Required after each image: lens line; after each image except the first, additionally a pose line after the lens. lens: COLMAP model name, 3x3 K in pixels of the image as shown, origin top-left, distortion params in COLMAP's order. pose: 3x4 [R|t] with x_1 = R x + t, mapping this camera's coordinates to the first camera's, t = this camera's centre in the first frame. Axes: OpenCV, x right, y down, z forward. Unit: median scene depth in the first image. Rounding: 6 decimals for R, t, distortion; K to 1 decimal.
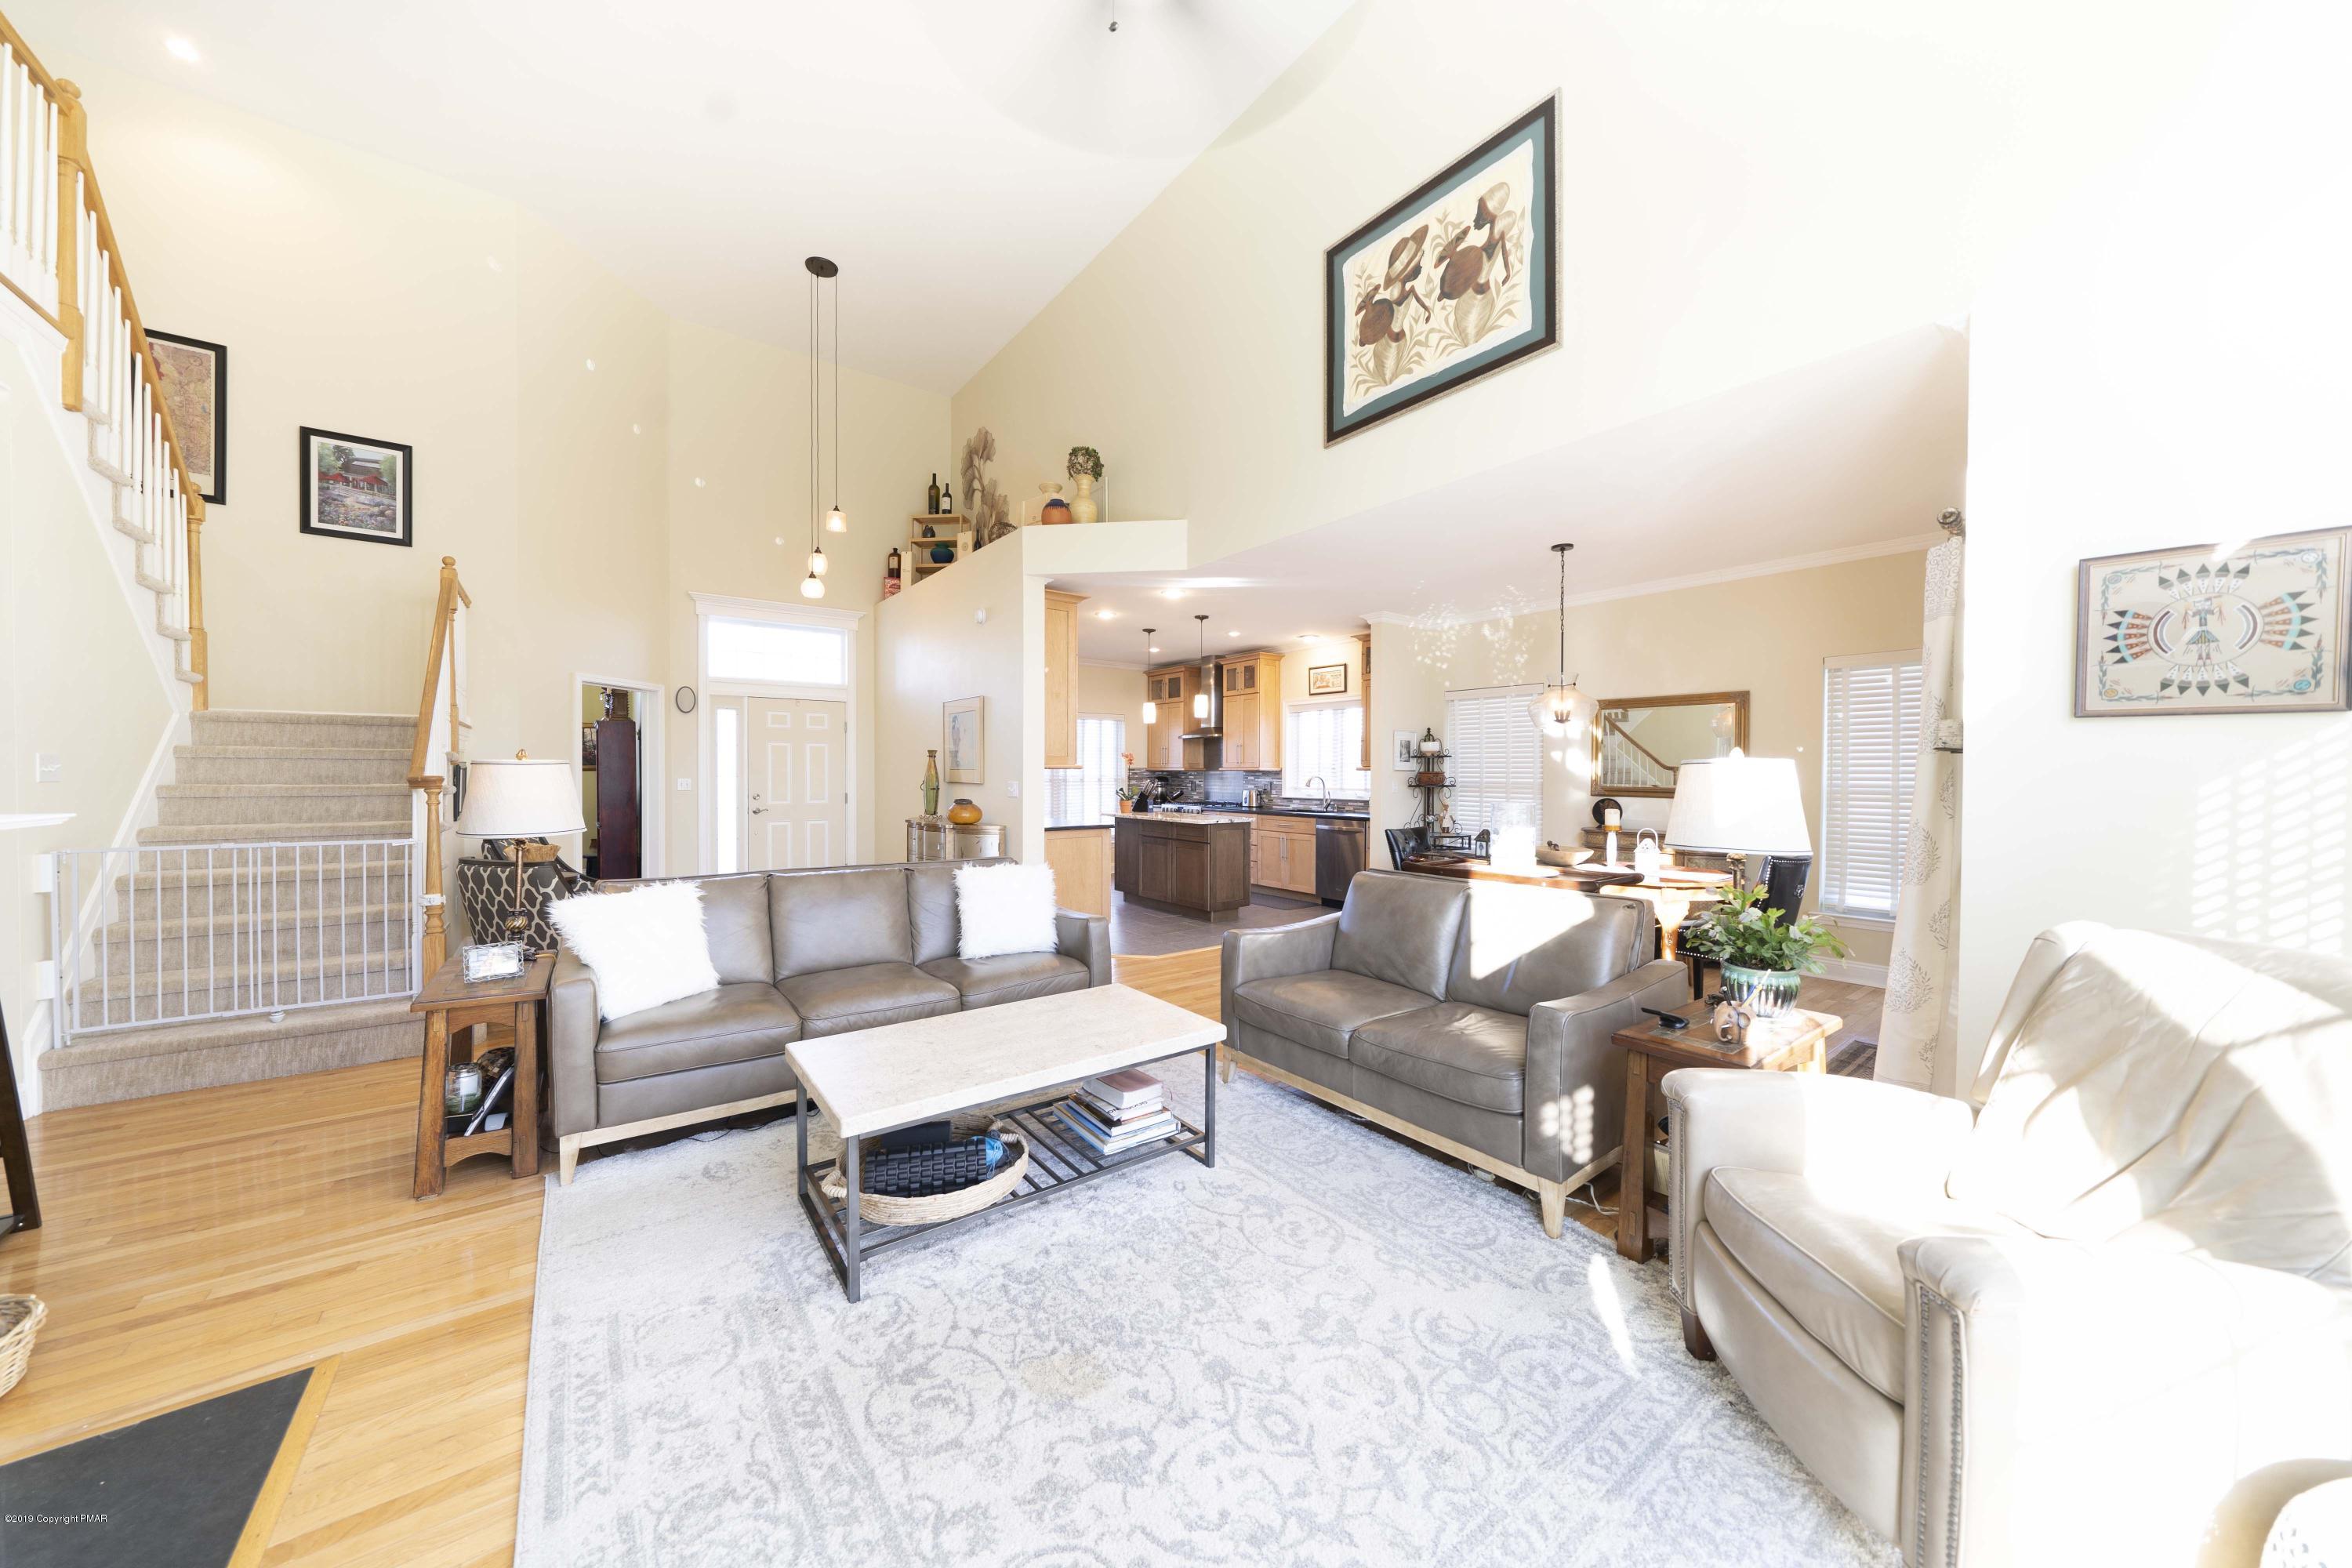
lens RADIAL K [[812.2, 0, 1168.3], [0, 812.2, 786.3], [0, 0, 1]] dist [-0.004097, -0.000270]
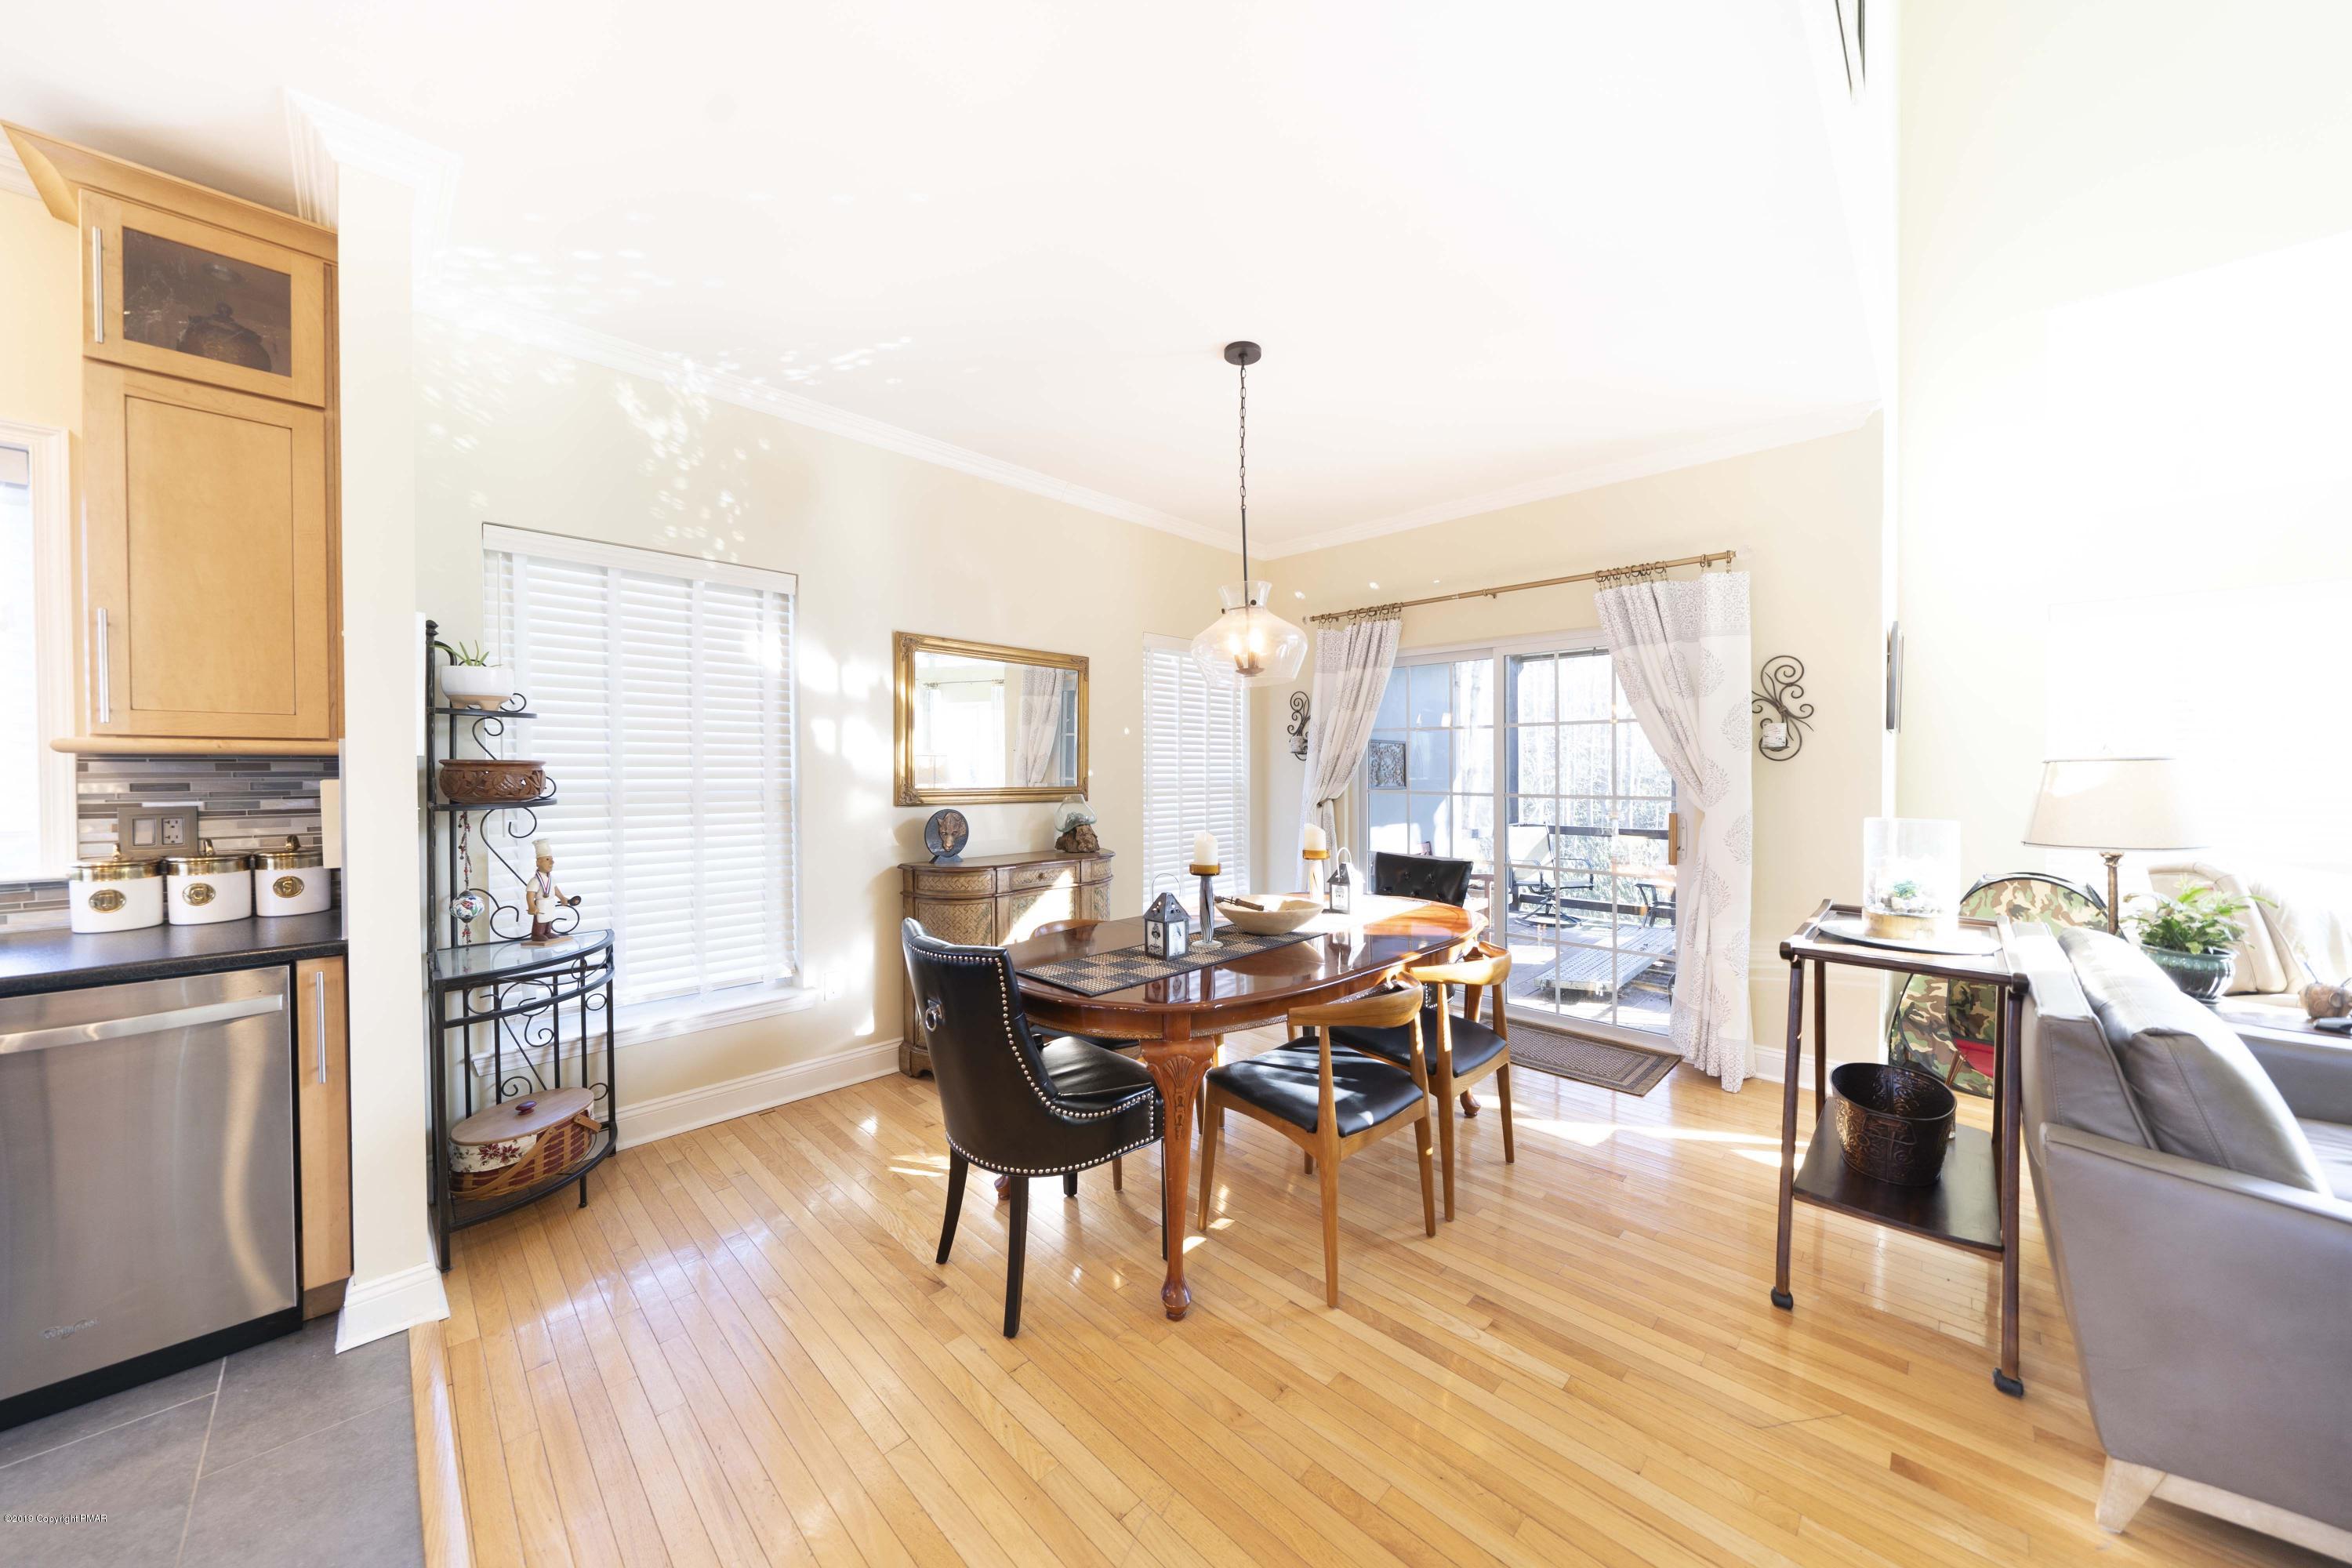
lens RADIAL K [[812.2, 0, 1183.1], [0, 812.2, 788.6], [0, 0, 1]] dist [-0.004097, -0.000270]
pose [[-0.170492, -0.029647, 0.984913, -0.043158], [0.013366, 0.999386, 0.032396, -0.013934], [-0.985268, 0.018688, -0.169991, 0.803166]]
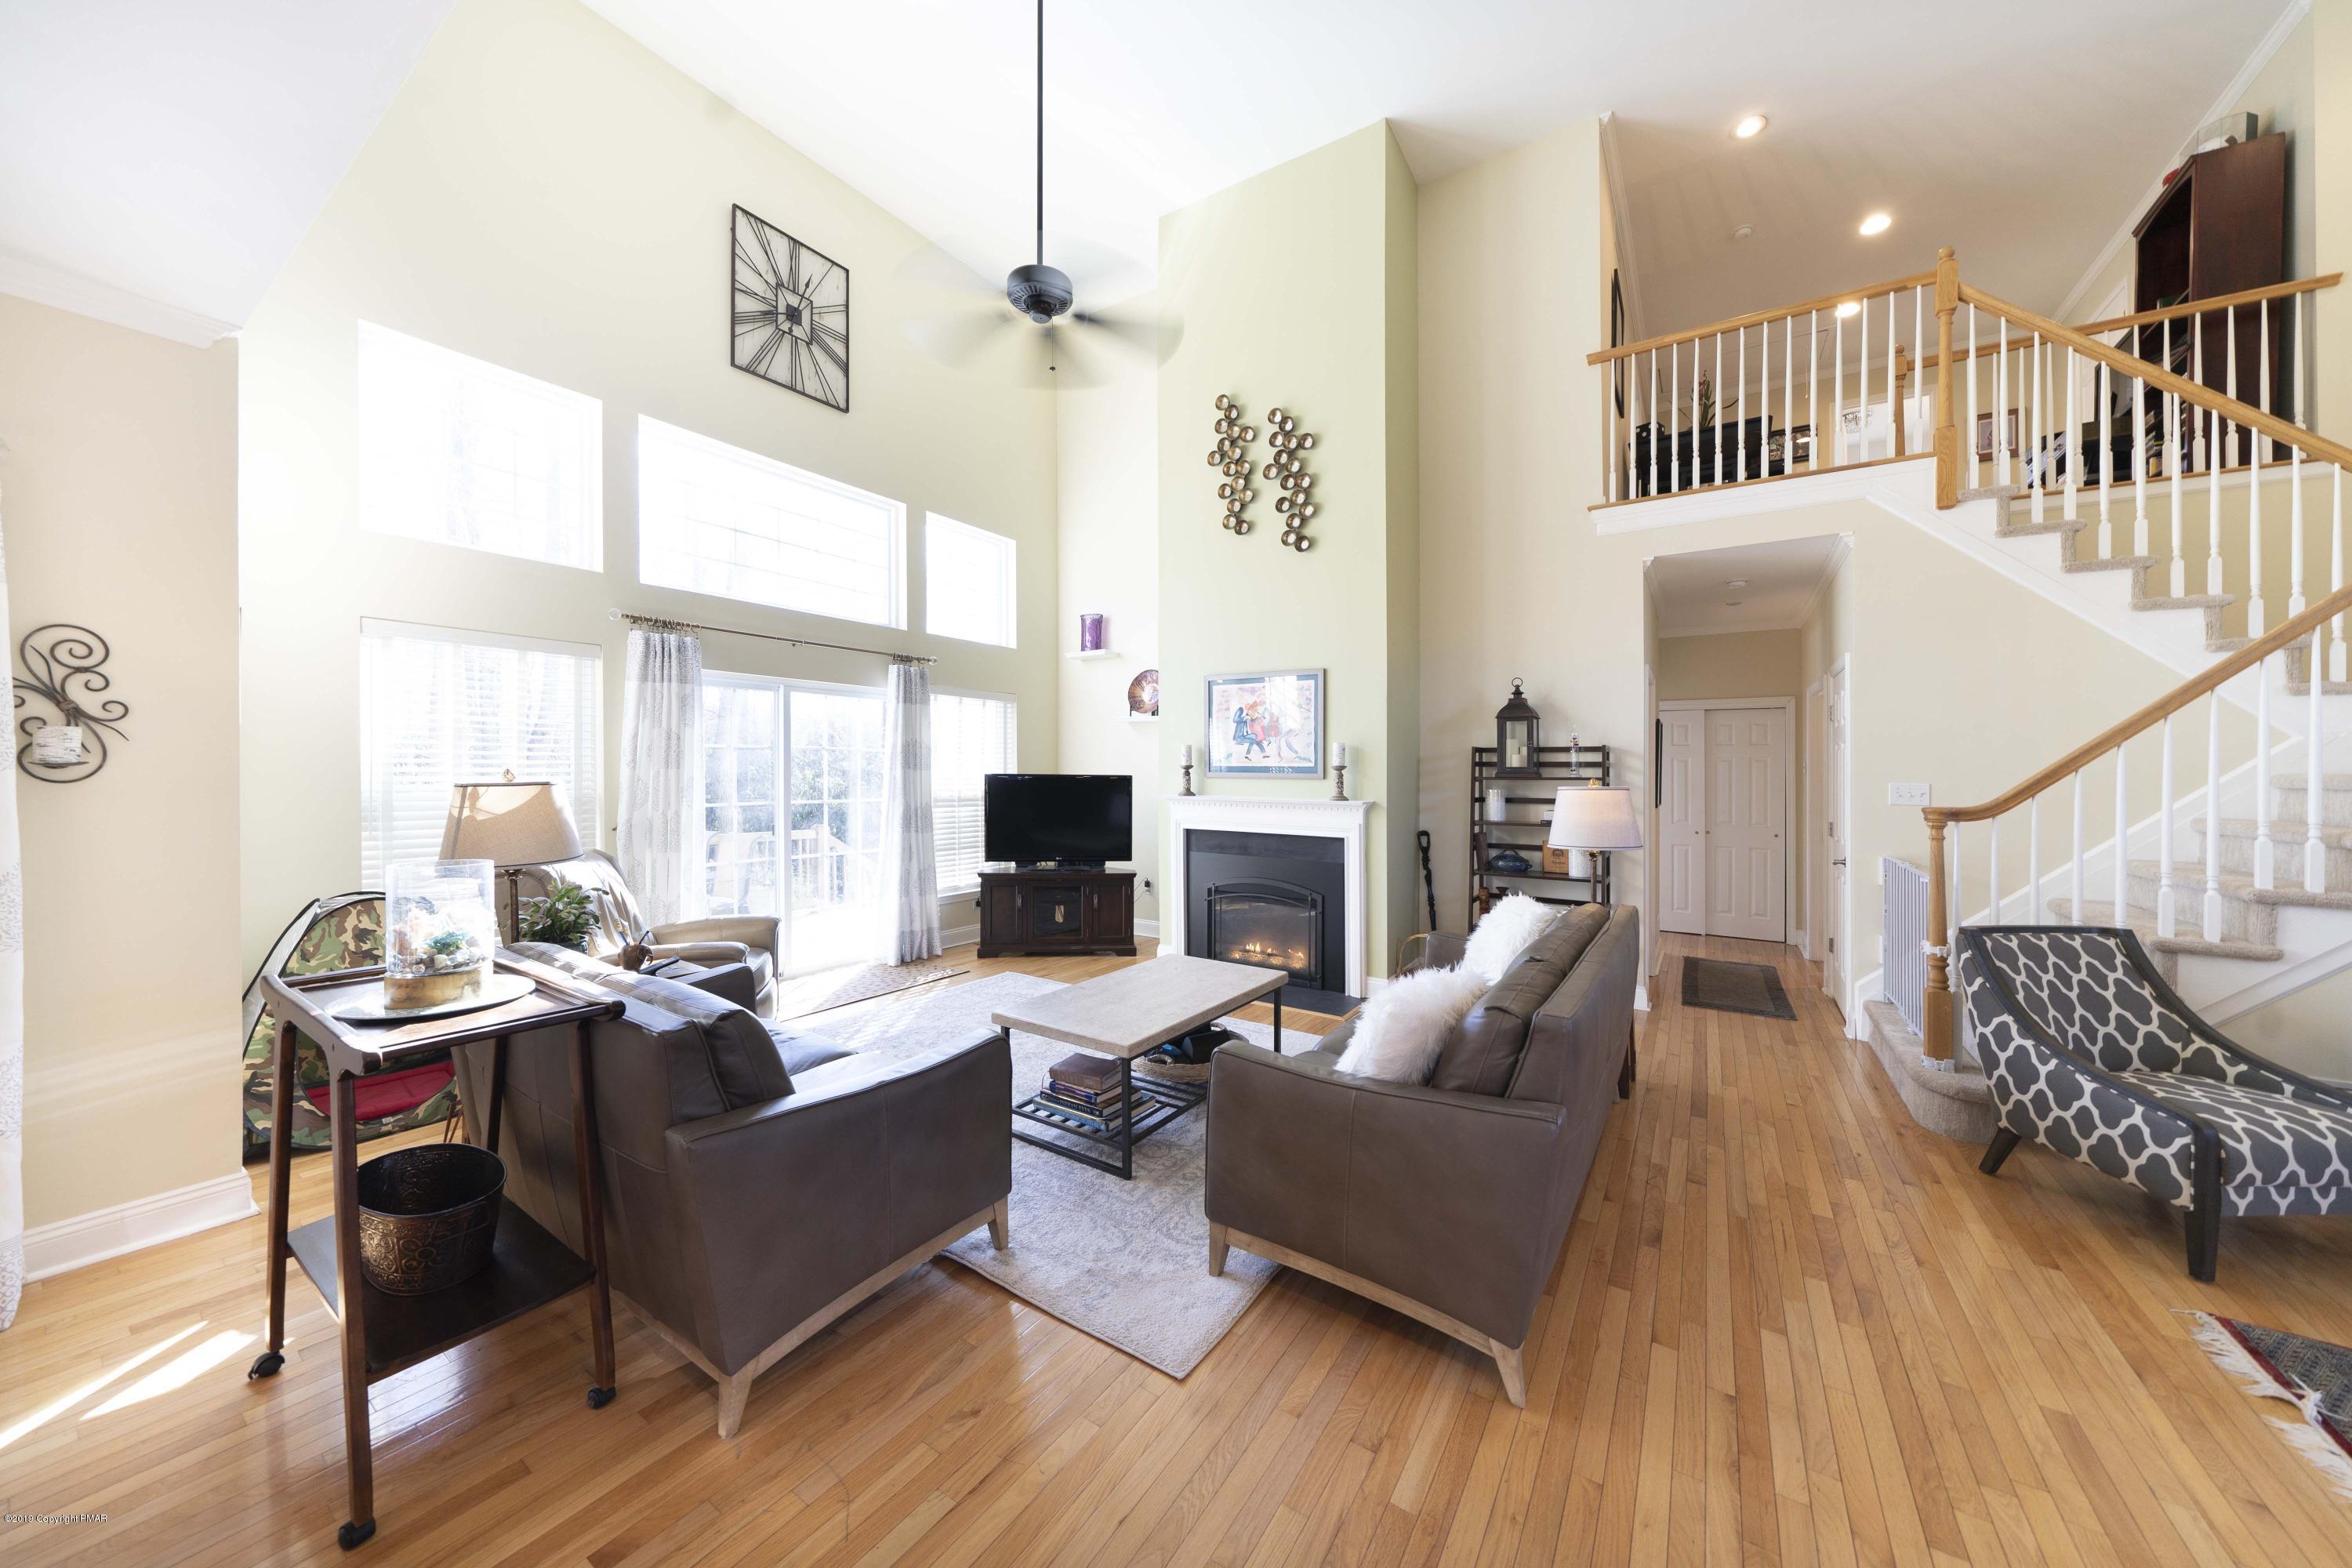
lens RADIAL K [[812.2, 0, 1167.5], [0, 812.2, 767.6], [0, 0, 1]] dist [-0.004097, -0.000270]
pose [[-0.937295, -0.011328, -0.348353, 0.070758], [-0.017970, 0.999713, 0.015844, -0.028131], [0.348073, 0.021110, -0.937230, 0.815753]]
